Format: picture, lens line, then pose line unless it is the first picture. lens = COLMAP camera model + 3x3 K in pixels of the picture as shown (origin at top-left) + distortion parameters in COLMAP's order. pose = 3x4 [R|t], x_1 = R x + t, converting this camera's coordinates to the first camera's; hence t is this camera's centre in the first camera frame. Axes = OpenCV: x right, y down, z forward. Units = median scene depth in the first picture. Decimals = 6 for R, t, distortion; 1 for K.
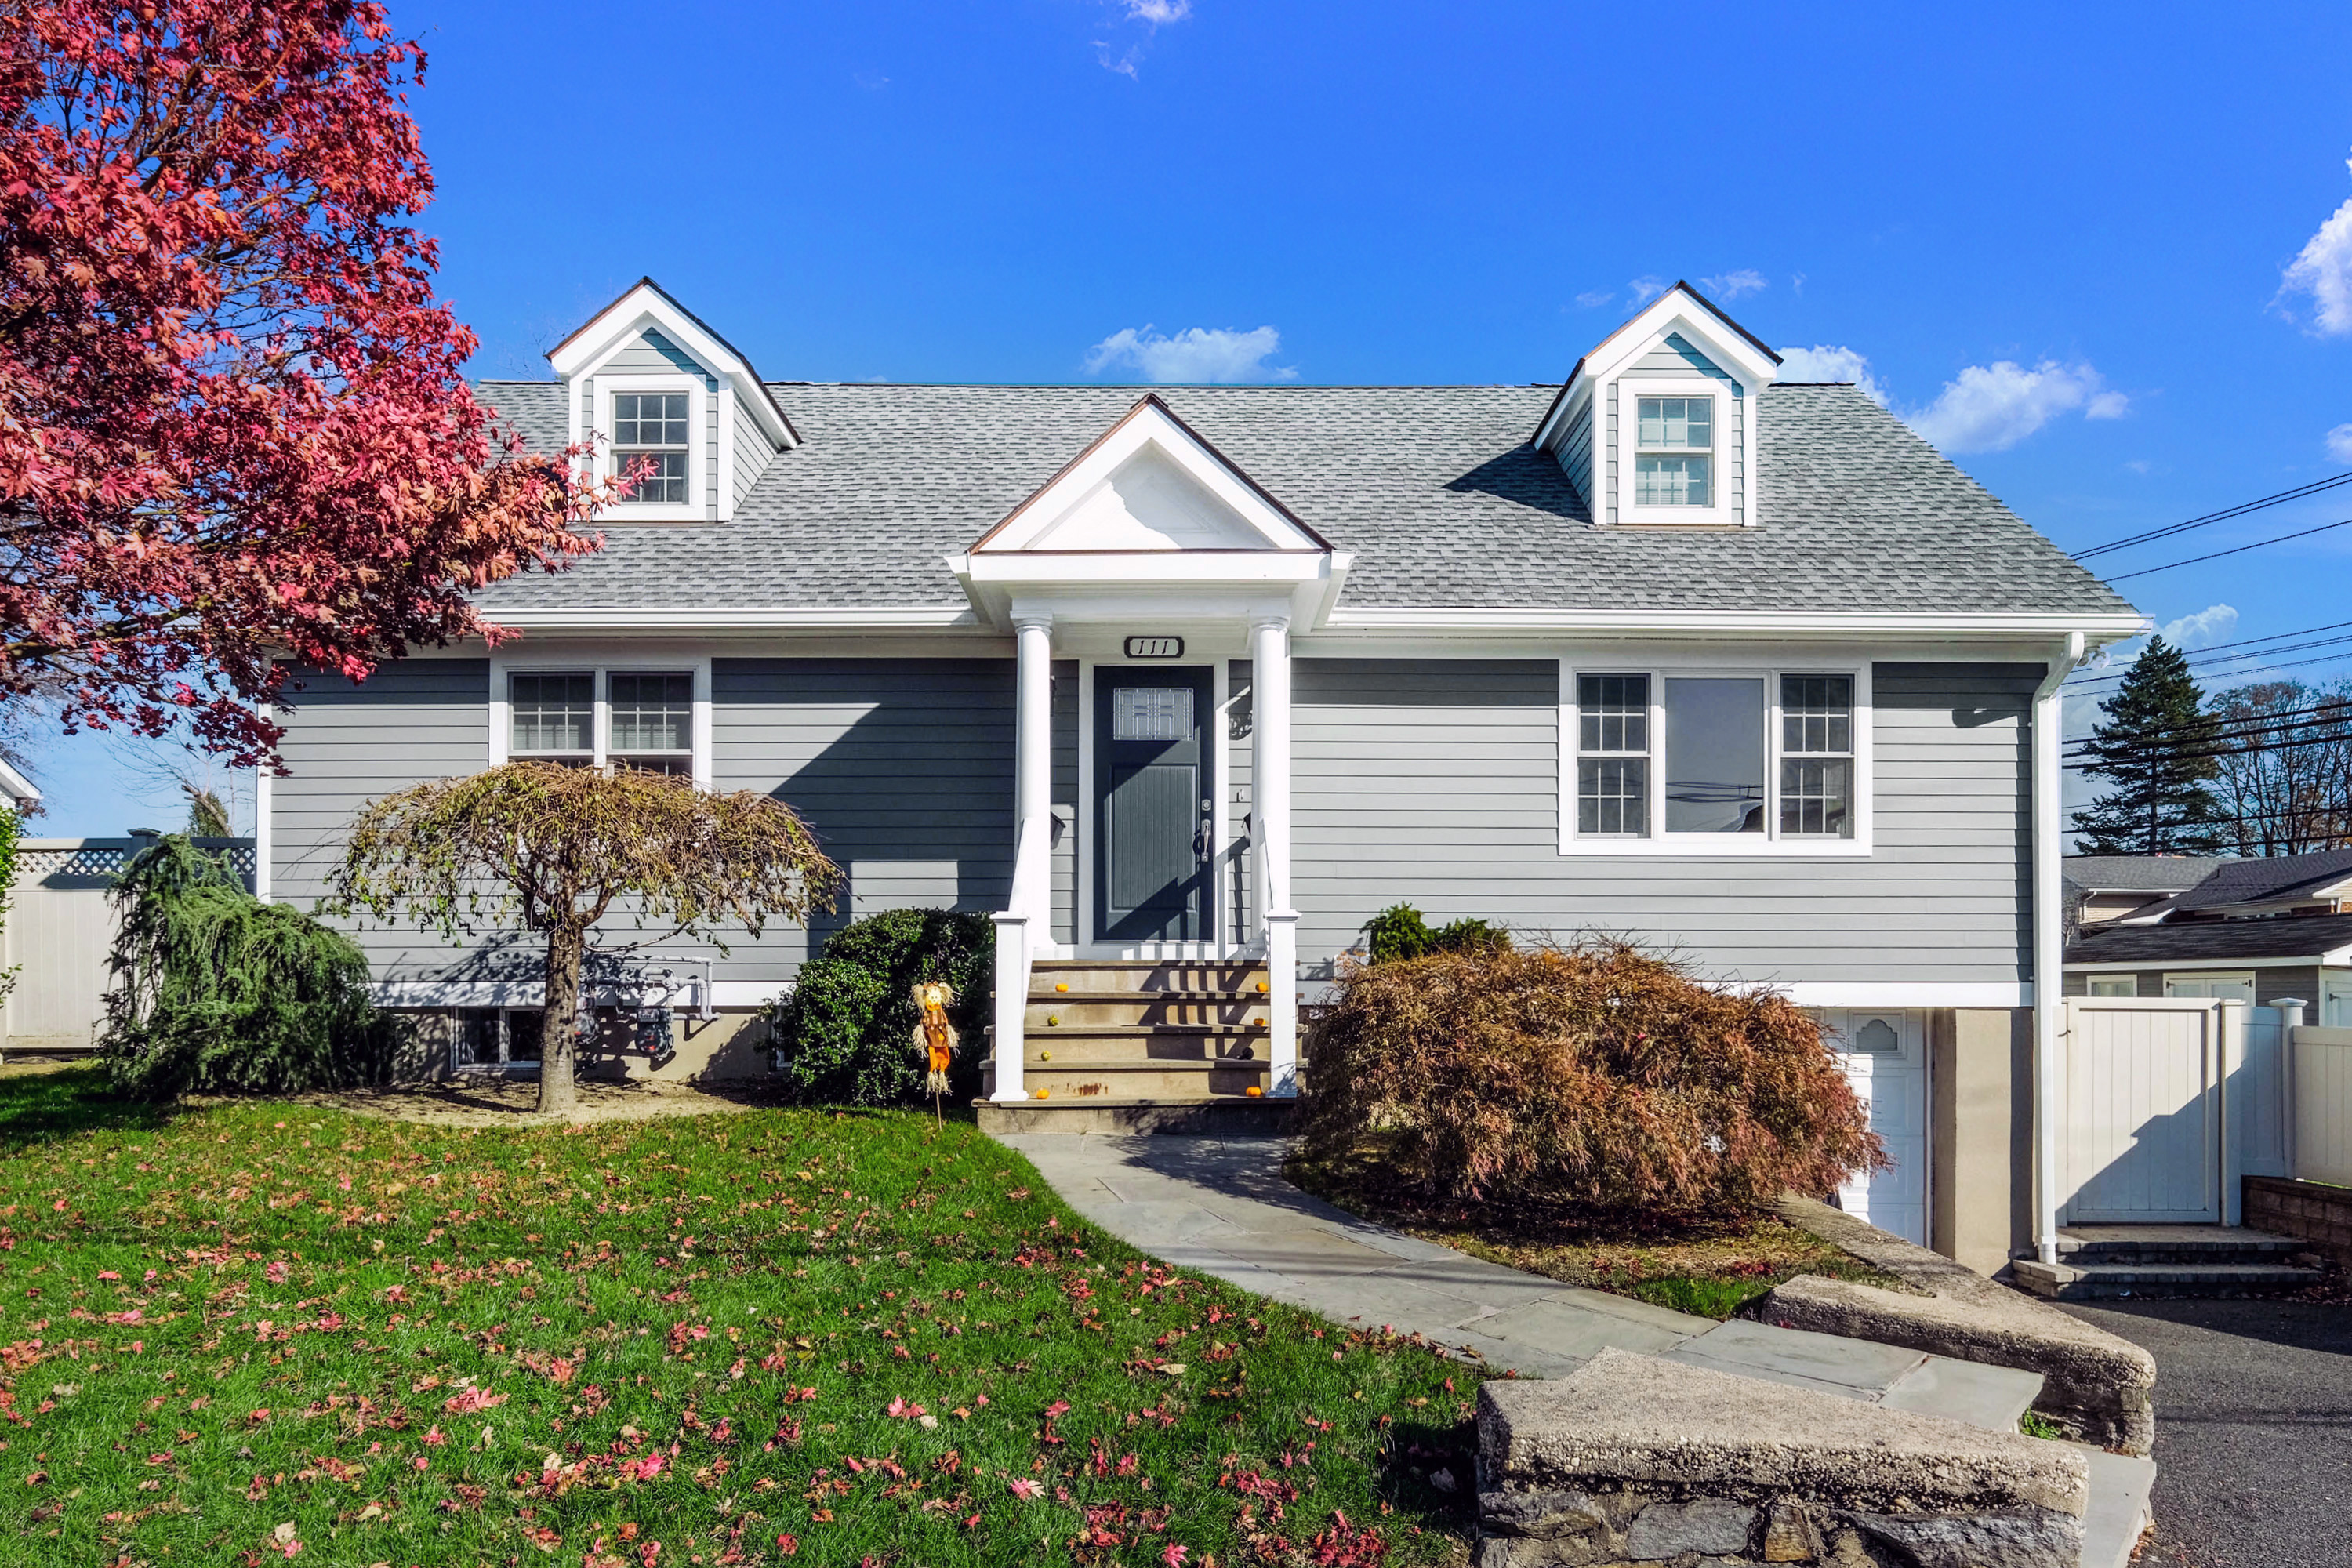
lens RADIAL K [[1440.6, 0, 1176.0], [0, 1440.6, 784.0], [0, 0, 1]] dist [0.002700, -0.000350]
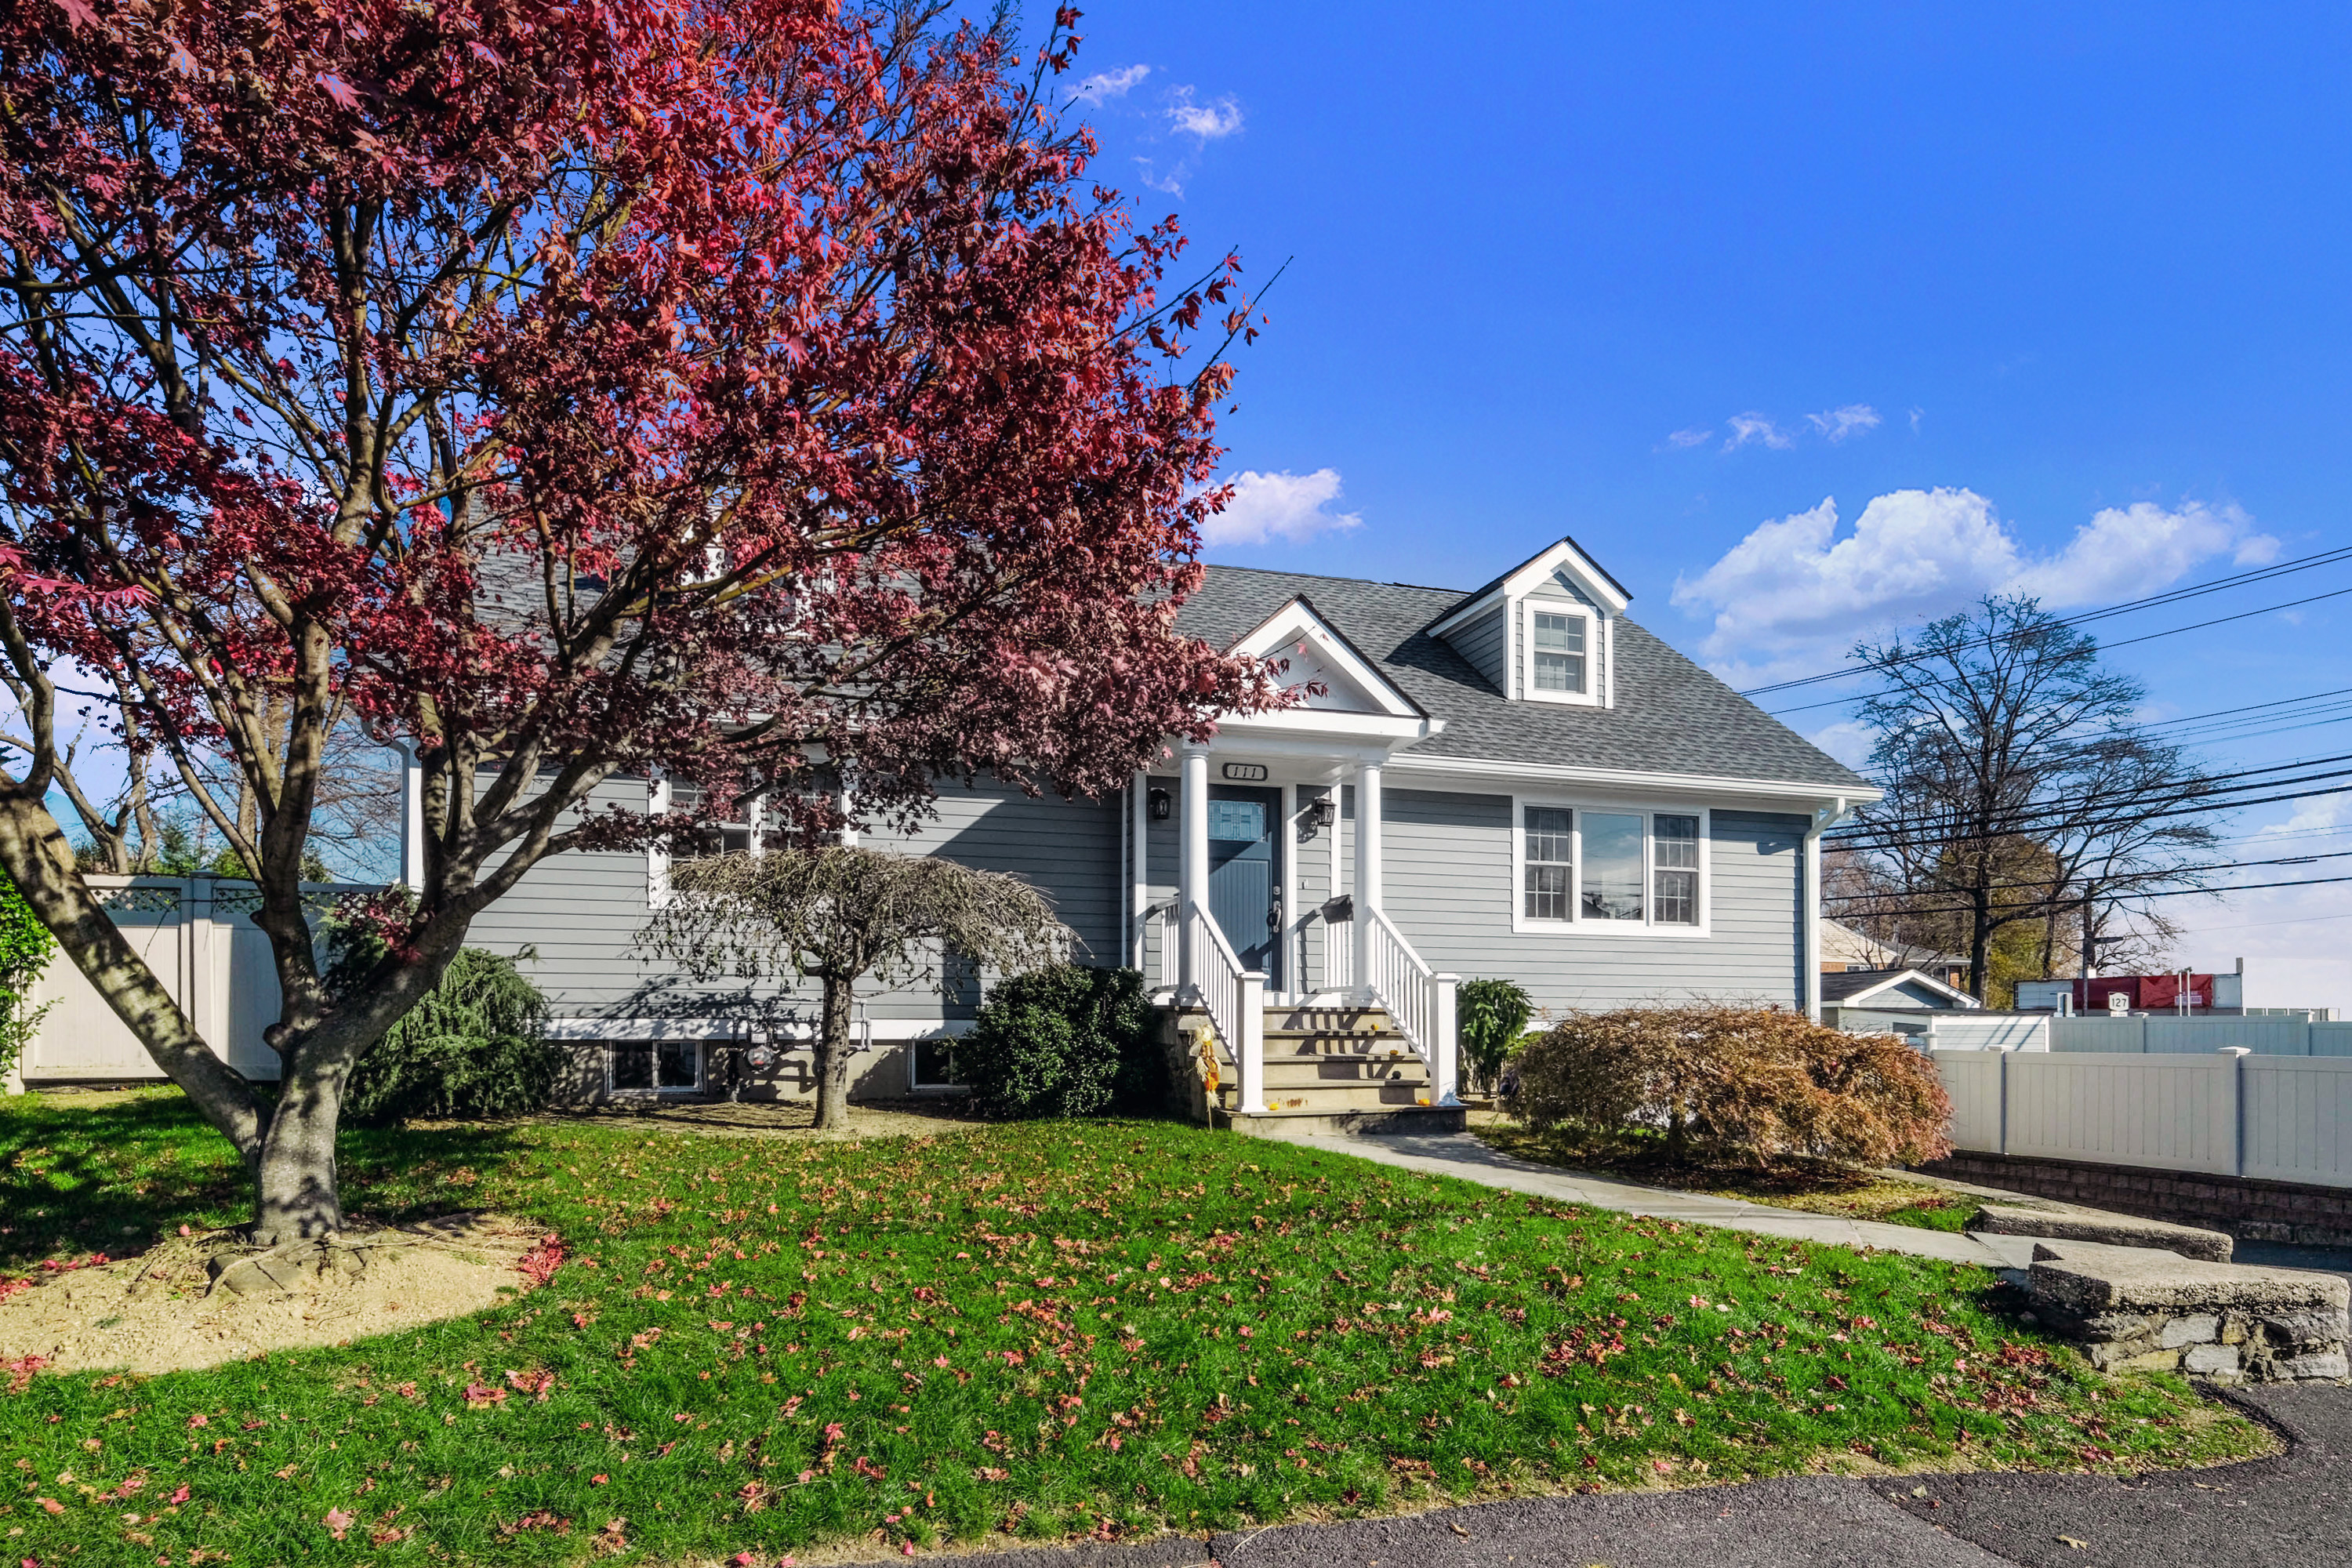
lens RADIAL K [[1166.6, 0, 1178.3], [0, 1166.6, 821.9], [0, 0, 1]] dist [-0.002995, 0.000046]
pose [[0.968307, 0.044153, 0.245830, -0.344042], [-0.037728, 0.998814, -0.030787, -0.012360], [-0.246898, 0.020537, 0.968824, -0.040133]]
